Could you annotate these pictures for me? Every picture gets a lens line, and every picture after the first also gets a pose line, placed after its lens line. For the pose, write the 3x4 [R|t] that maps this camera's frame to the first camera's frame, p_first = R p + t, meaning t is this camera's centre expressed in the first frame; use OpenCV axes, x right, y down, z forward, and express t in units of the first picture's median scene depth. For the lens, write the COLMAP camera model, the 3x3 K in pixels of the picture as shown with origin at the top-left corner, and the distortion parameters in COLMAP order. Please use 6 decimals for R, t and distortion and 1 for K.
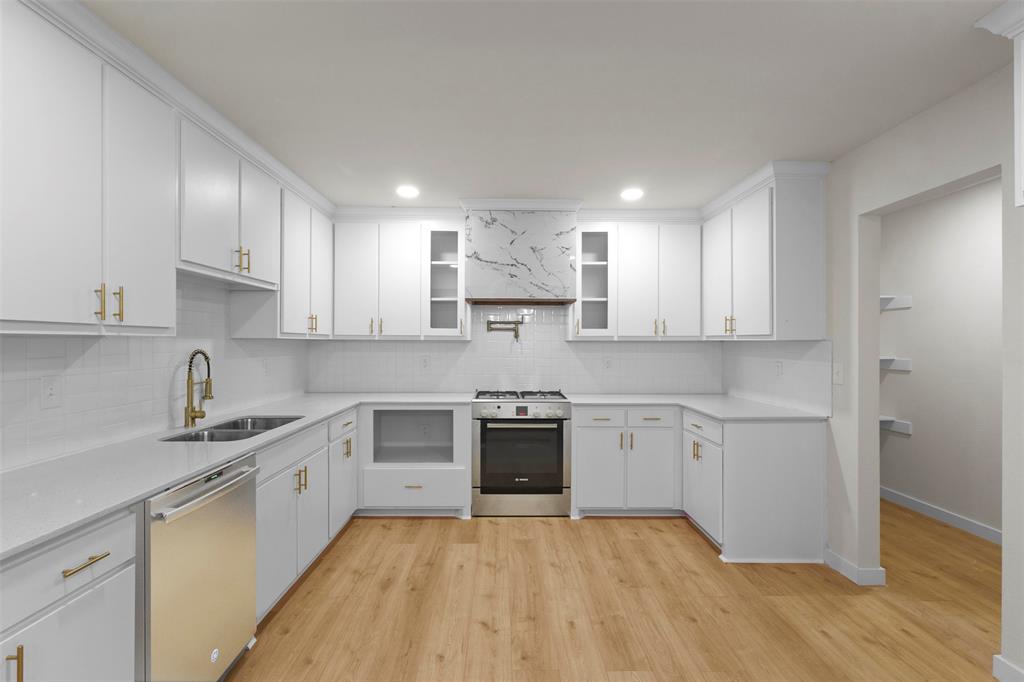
lens RADIAL K [[477.1, 0, 514.6], [0, 477.1, 343.3], [0, 0, 1]] dist [0.000779, 0.001902]
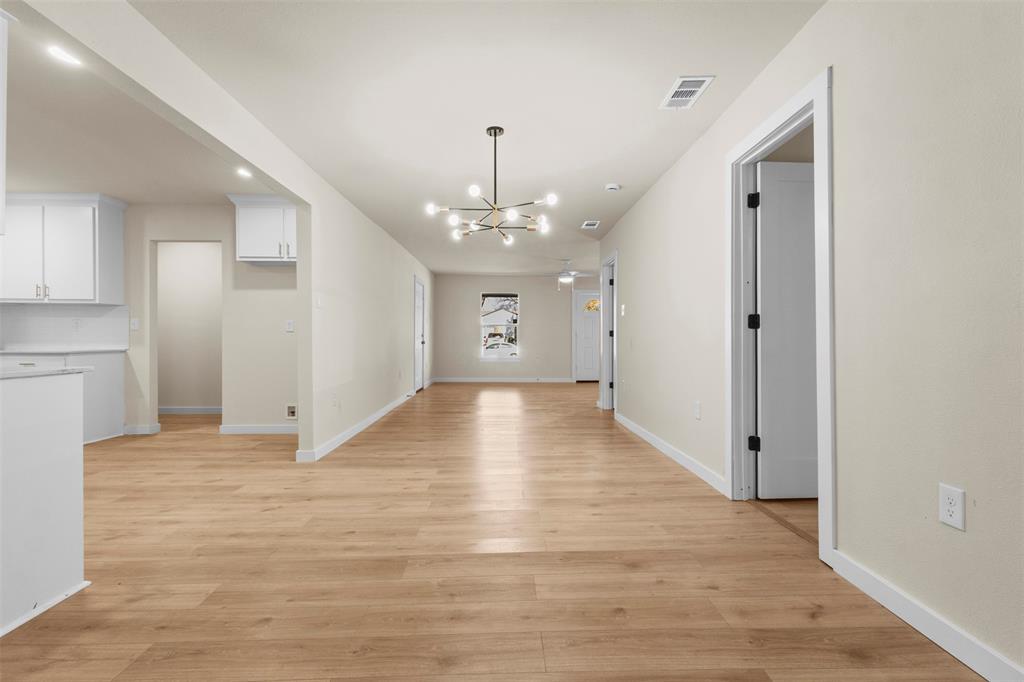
lens RADIAL K [[477.1, 0, 523.3], [0, 477.1, 350.6], [0, 0, 1]] dist [0.000779, 0.001902]
pose [[-0.012042, -0.027131, 0.999559, -1.051908], [-0.004730, 0.999622, 0.027076, 0.099374], [-0.999916, -0.004402, -0.012165, -0.407568]]
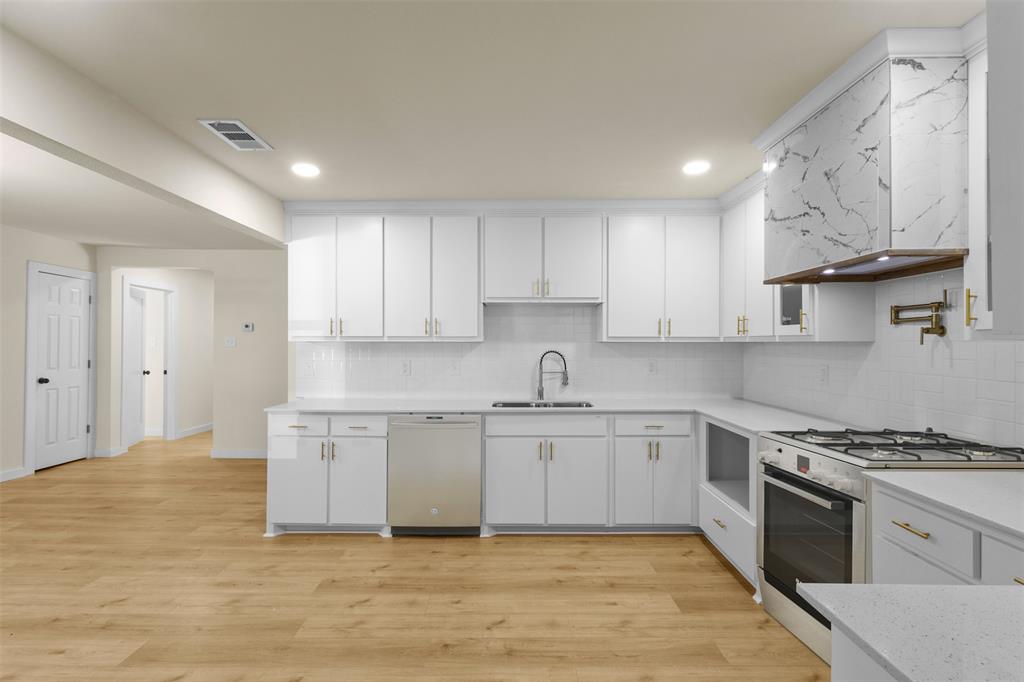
lens RADIAL K [[477.1, 0, 502.1], [0, 477.1, 338.1], [0, 0, 1]] dist [0.000779, 0.001902]
pose [[-0.033316, -0.015391, -0.999326, 0.744188], [-0.001782, 0.999881, -0.015340, -0.000493], [0.999443, 0.001269, -0.033340, 0.800770]]
